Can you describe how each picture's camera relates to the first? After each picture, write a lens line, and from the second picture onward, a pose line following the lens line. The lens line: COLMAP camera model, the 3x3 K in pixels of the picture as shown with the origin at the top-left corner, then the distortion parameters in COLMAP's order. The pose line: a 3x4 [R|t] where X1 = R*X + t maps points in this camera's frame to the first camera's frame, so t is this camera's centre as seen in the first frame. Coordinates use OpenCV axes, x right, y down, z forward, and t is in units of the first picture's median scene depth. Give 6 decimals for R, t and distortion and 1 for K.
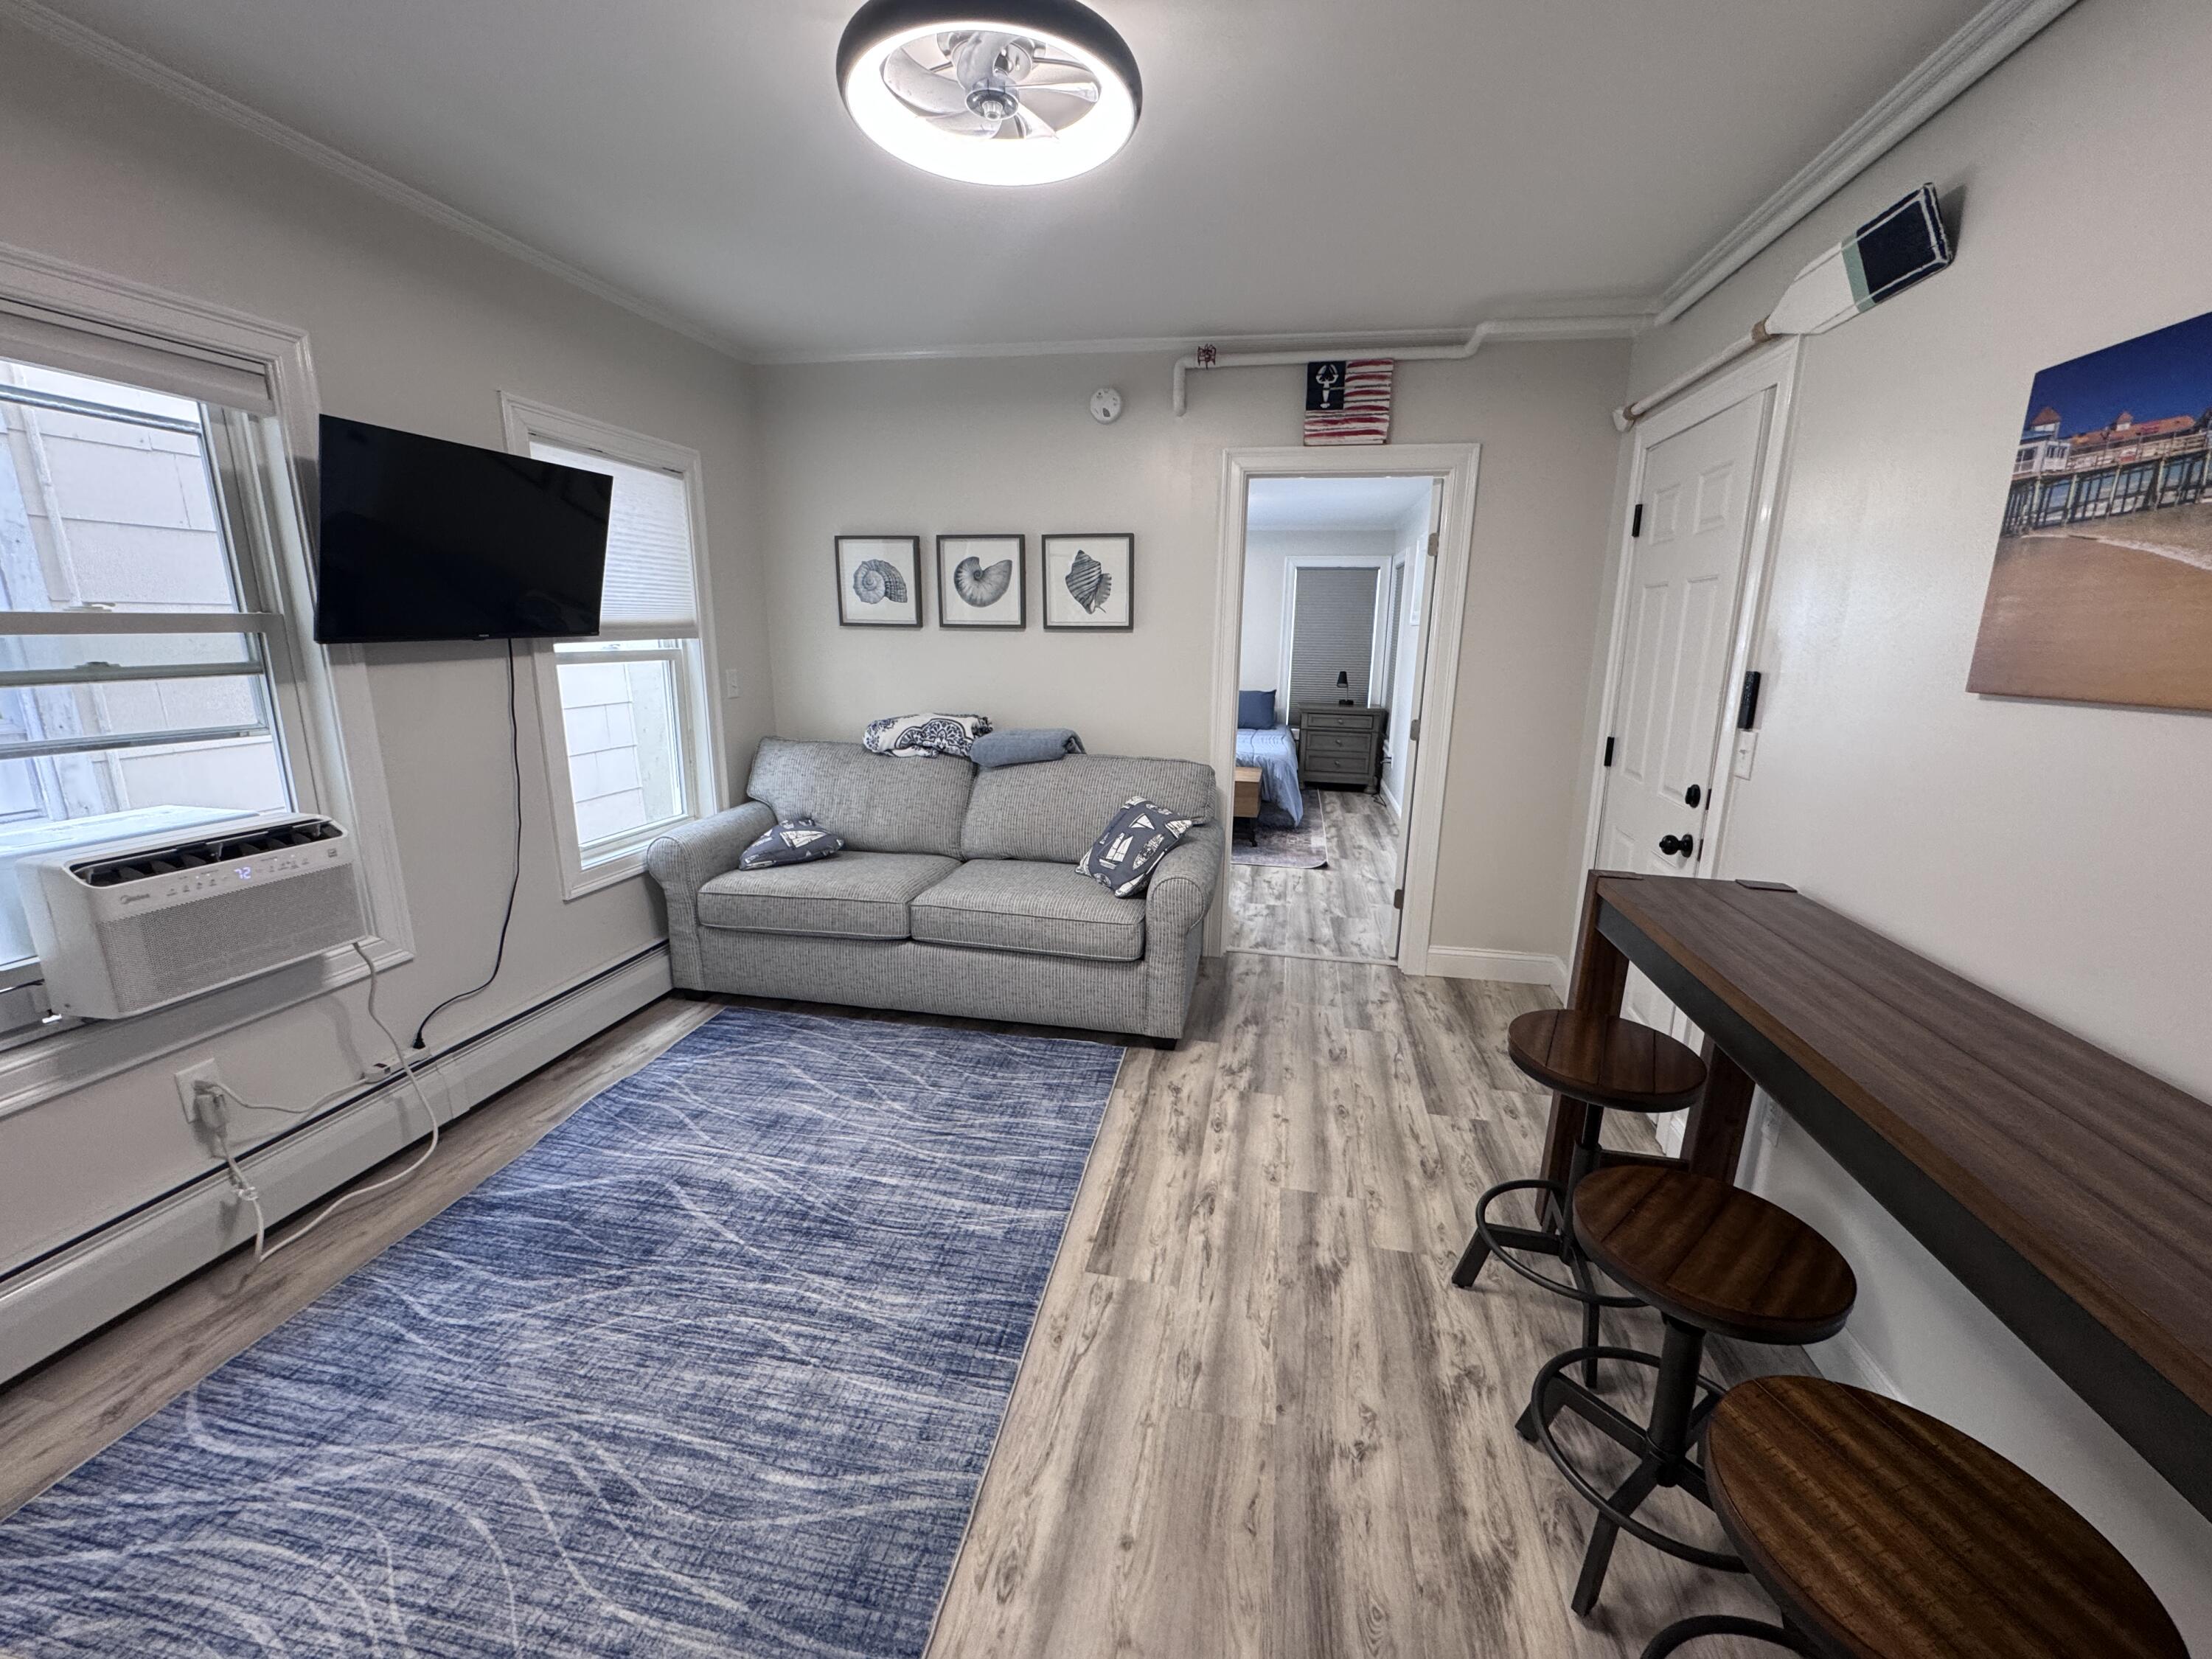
lens RADIAL K [[879.1, 0, 1105.6], [0, 879.1, 829.2], [0, 0, 1]] dist [-0.002327, 0.000633]
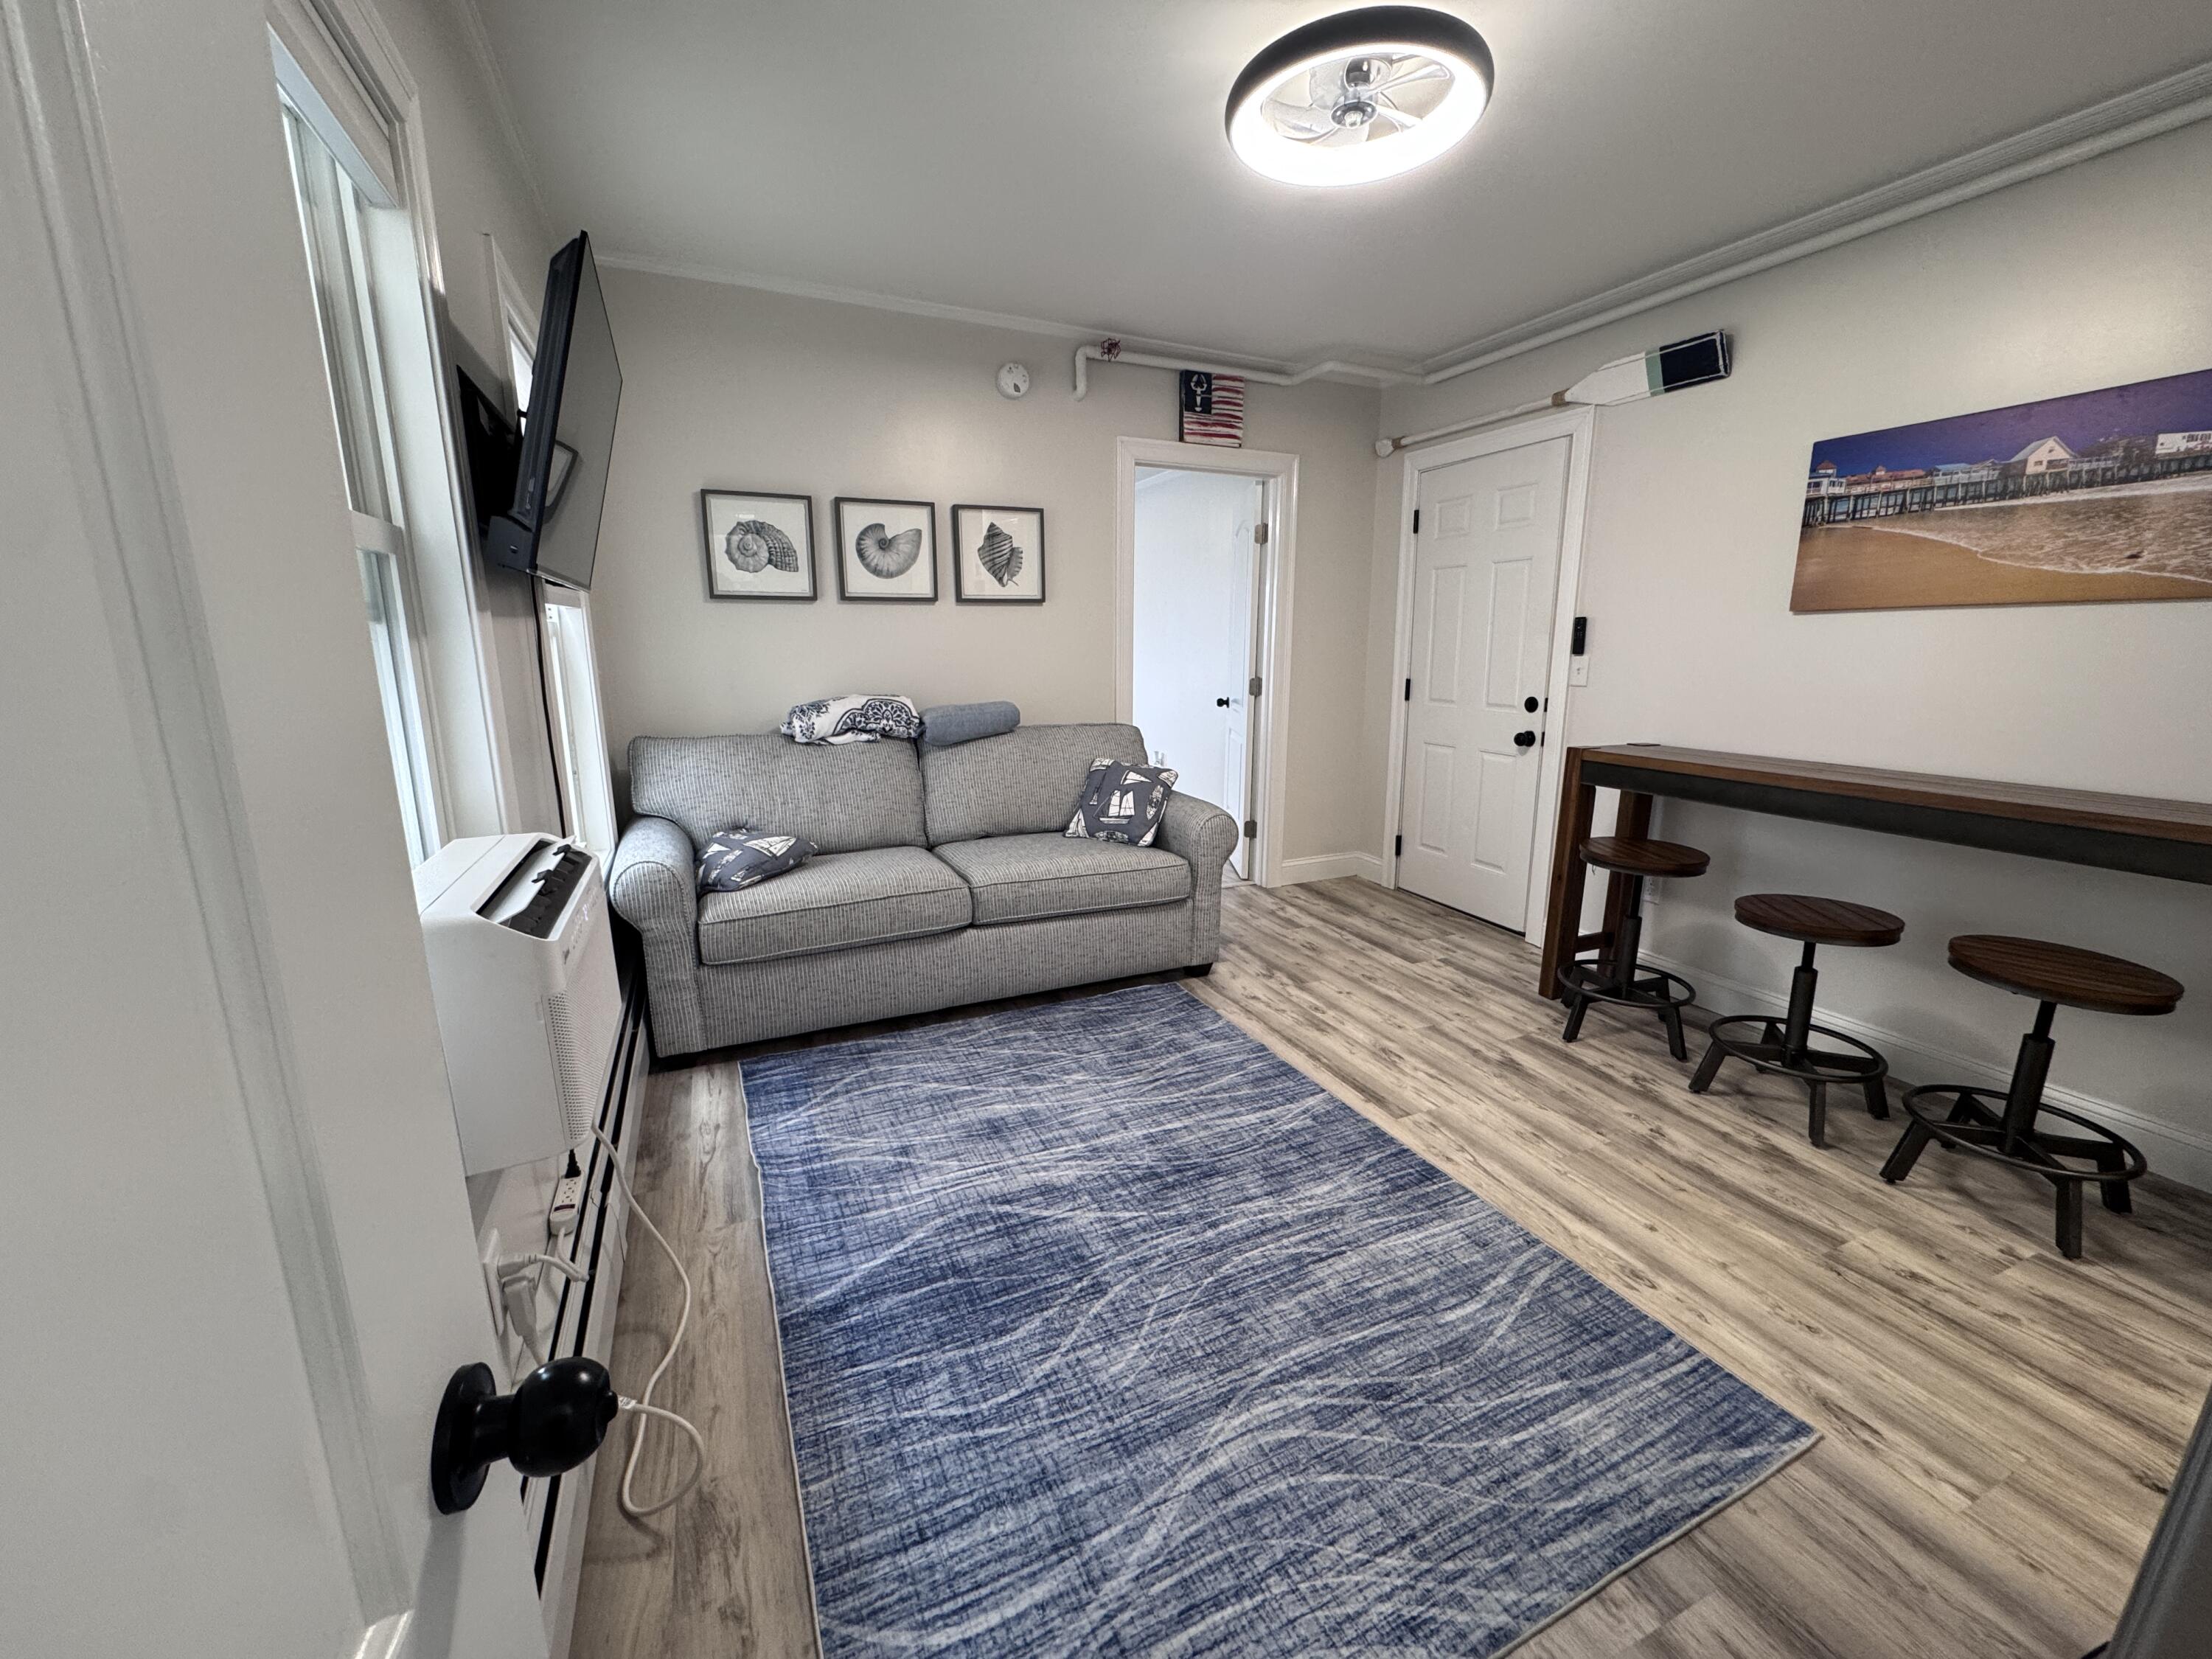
lens RADIAL K [[879.1, 0, 1104.3], [0, 879.1, 829.3], [0, 0, 1]] dist [-0.002327, 0.000633]
pose [[0.815489, -0.138097, 0.562055, -0.717449], [0.144162, 0.988976, 0.033826, 0.015240], [-0.560531, 0.053442, 0.826408, 0.165619]]
